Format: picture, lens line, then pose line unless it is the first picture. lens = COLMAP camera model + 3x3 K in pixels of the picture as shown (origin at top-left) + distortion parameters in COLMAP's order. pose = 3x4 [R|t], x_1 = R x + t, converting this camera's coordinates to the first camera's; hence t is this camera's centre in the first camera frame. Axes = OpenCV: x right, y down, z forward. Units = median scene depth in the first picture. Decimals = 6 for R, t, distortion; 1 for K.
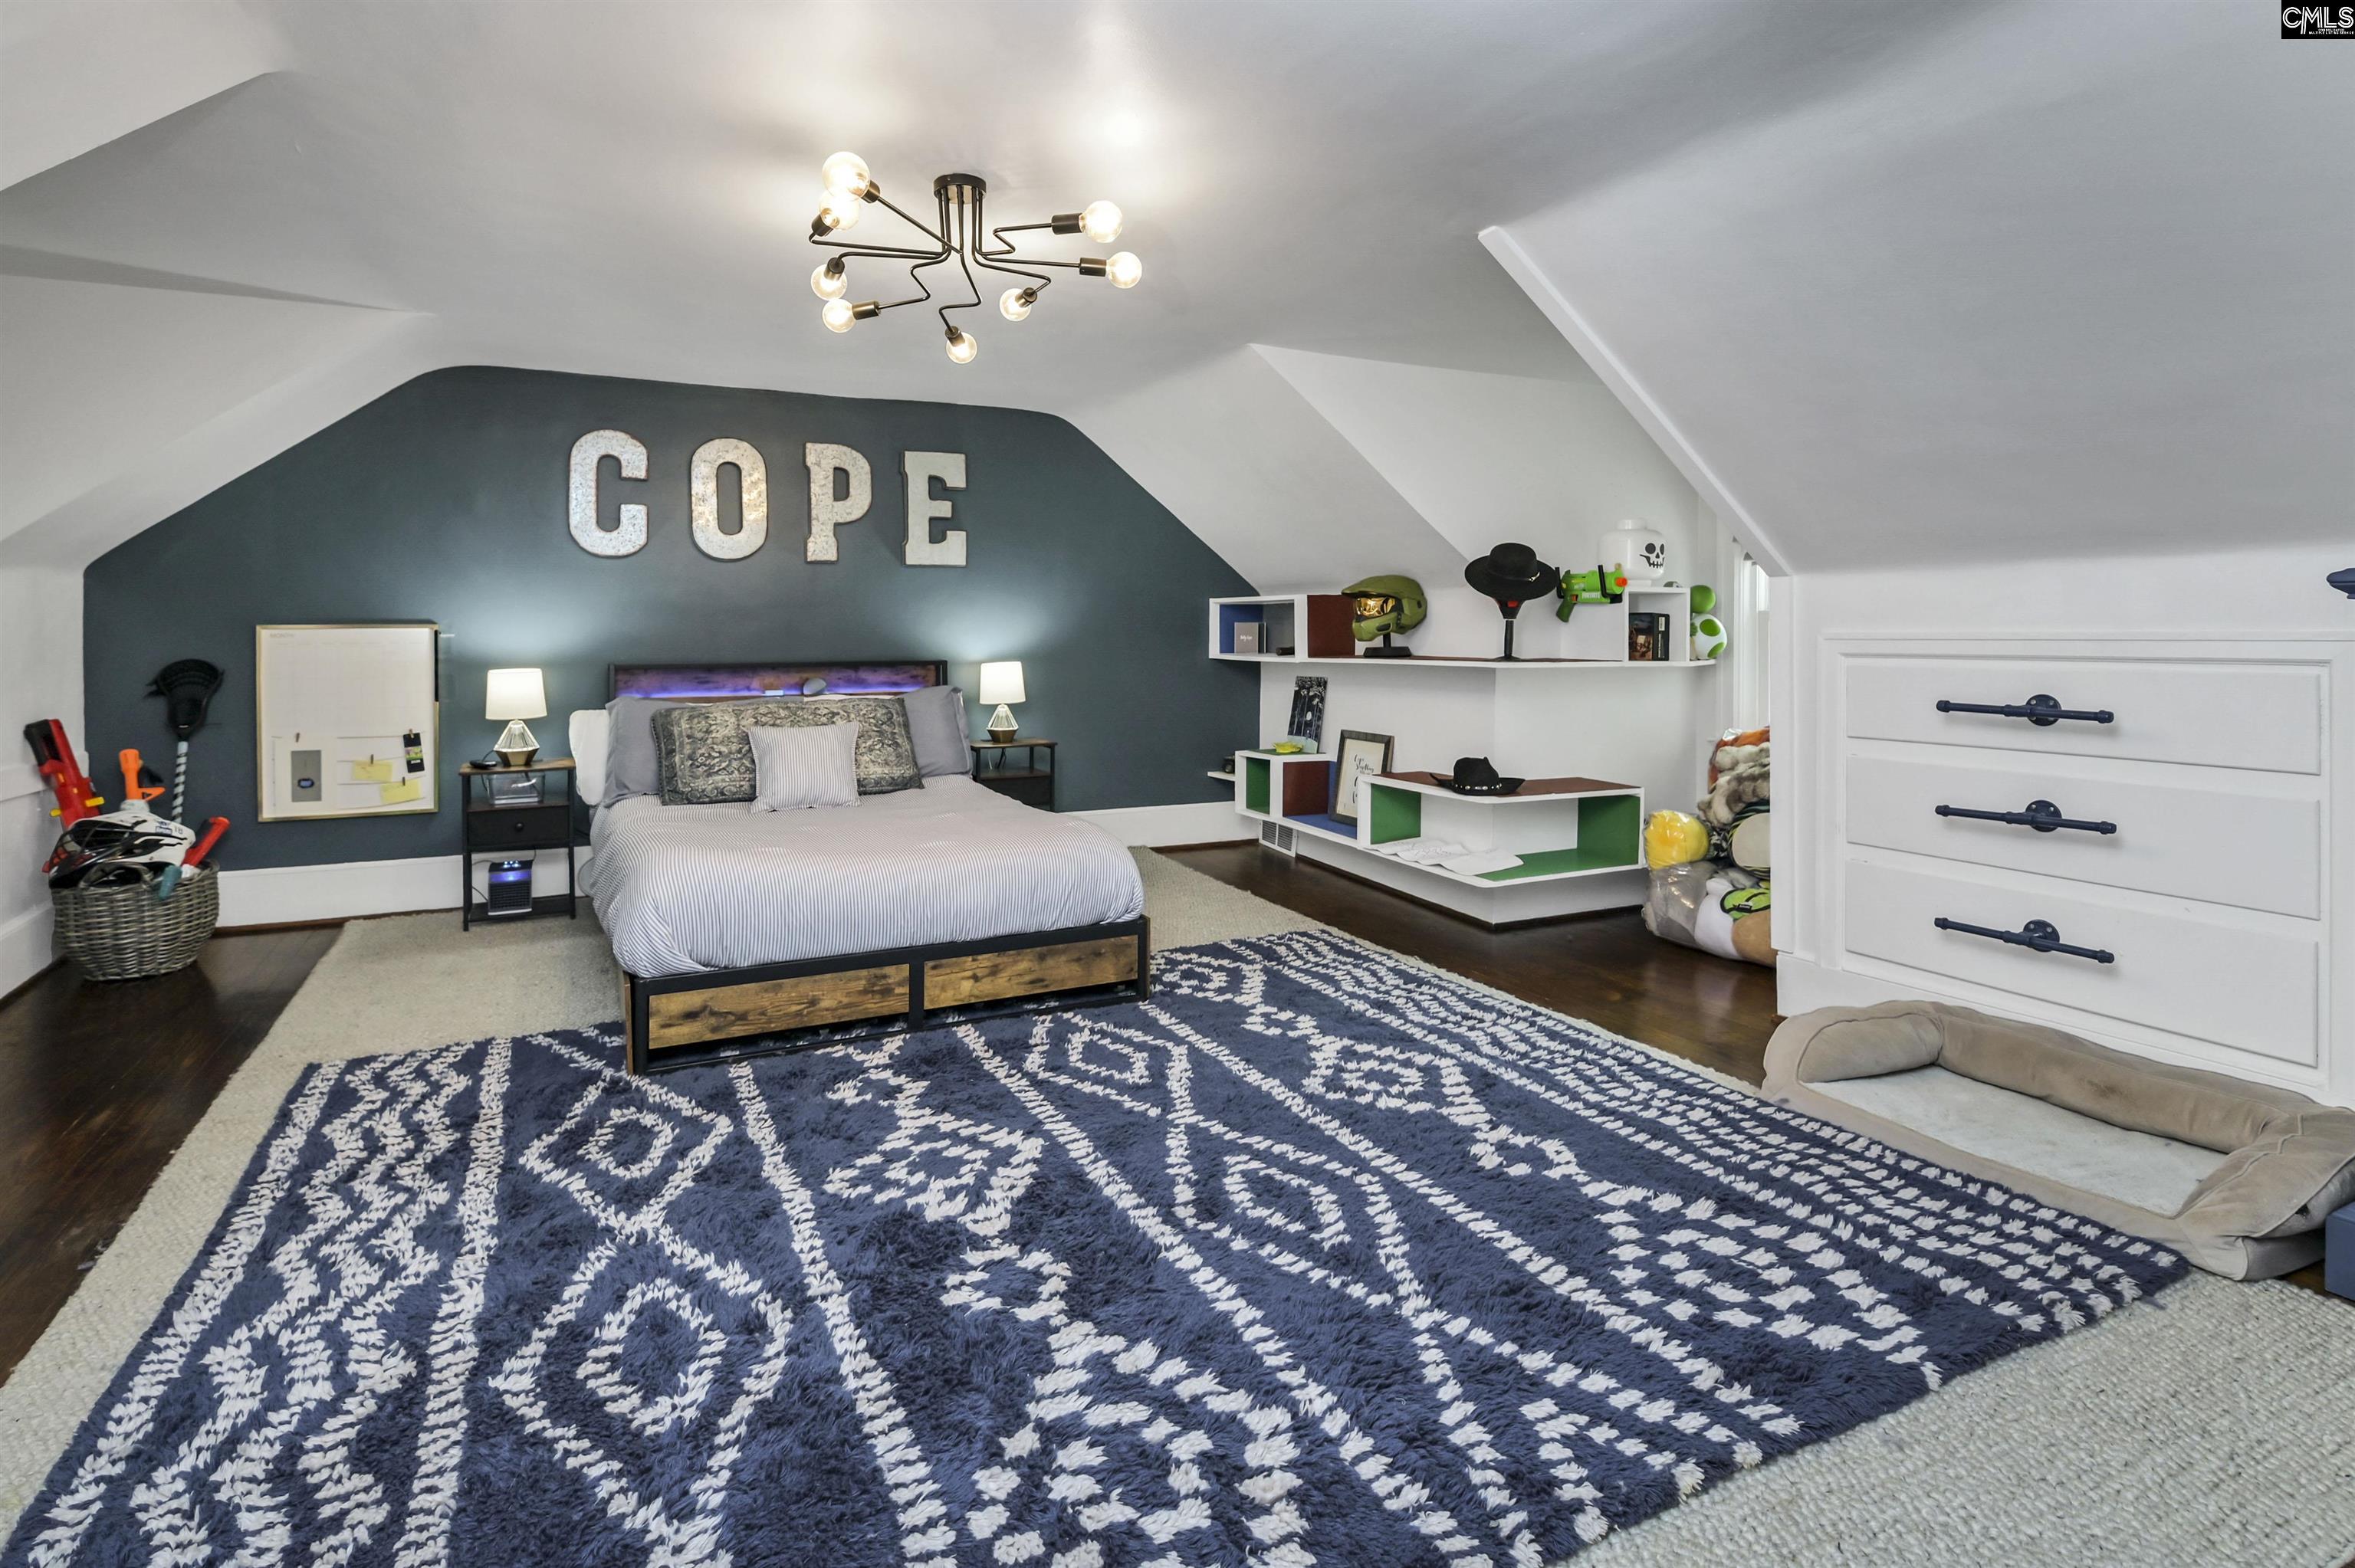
lens RADIAL K [[1164.2, 0, 1162.4], [0, 1164.2, 634.3], [0, 0, 1]] dist [-0.005511, -0.001093]
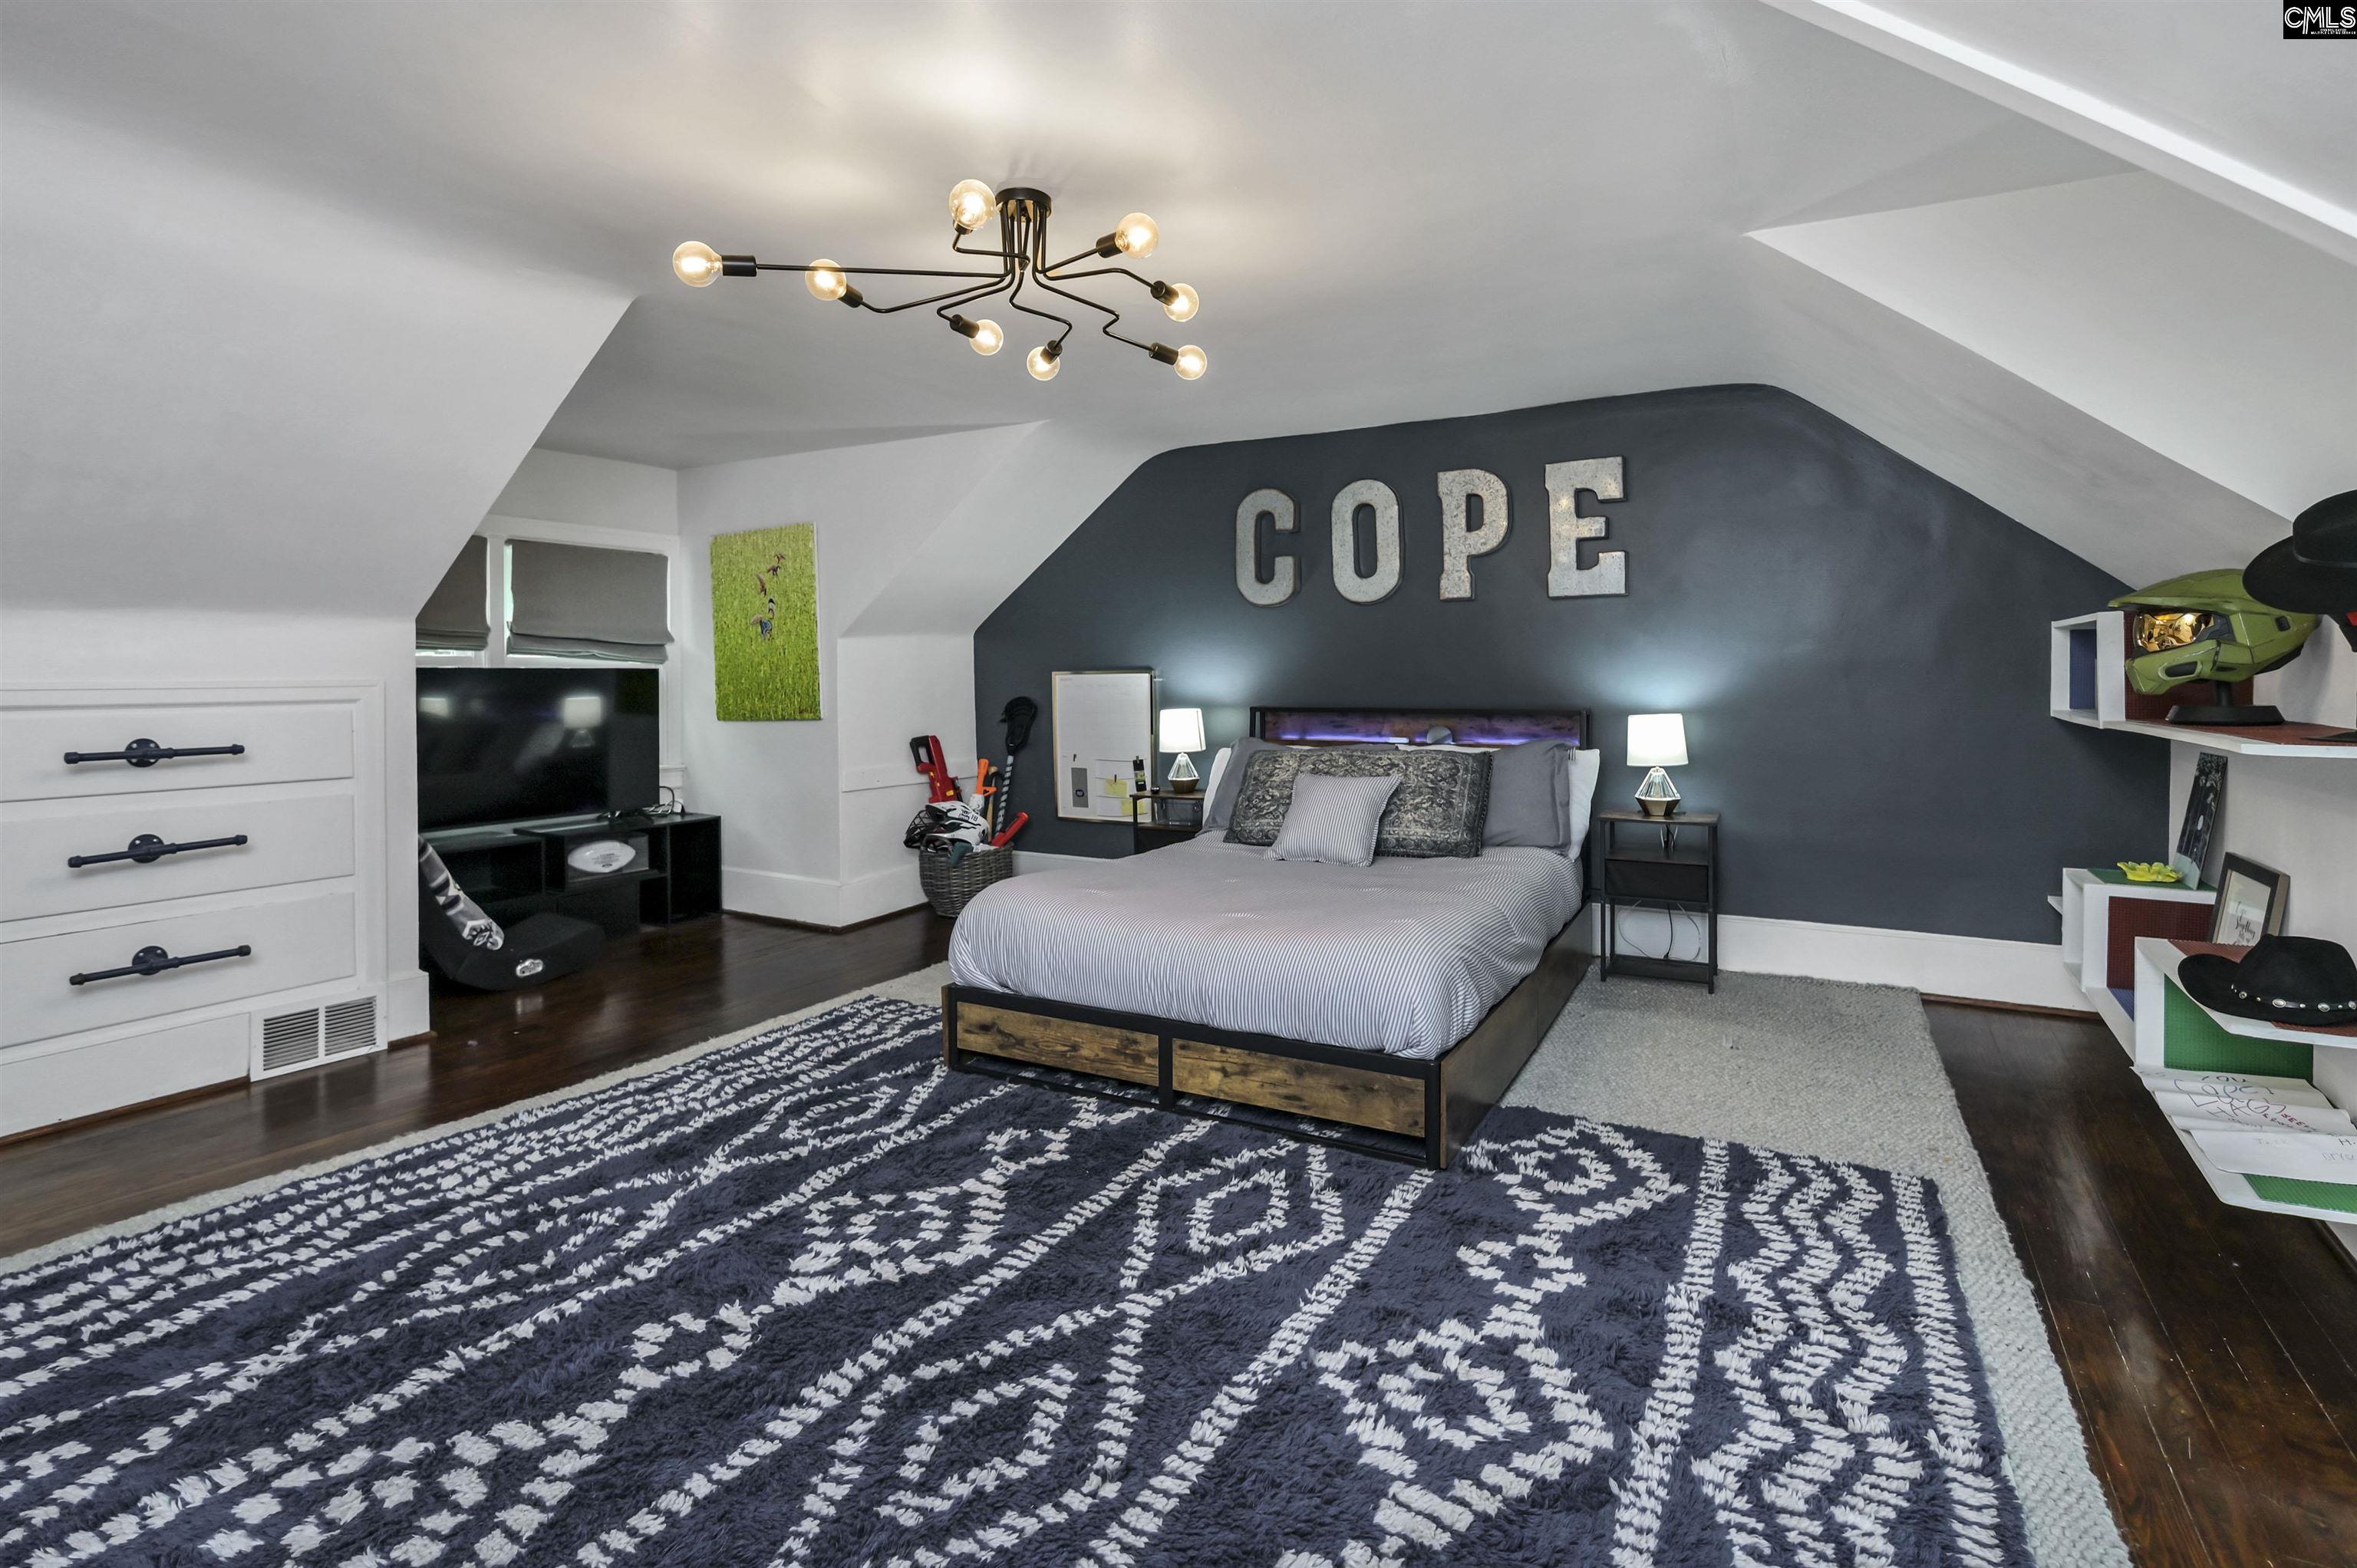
lens RADIAL K [[1165.3, 0, 1177.7], [0, 1165.3, 699.2], [0, 0, 1]] dist [-0.000645, -0.008190]
pose [[0.563676, 0.016507, -0.825831, 0.566116], [0.006461, 0.999682, 0.024392, -0.012305], [0.825971, -0.019085, 0.563389, 0.486372]]
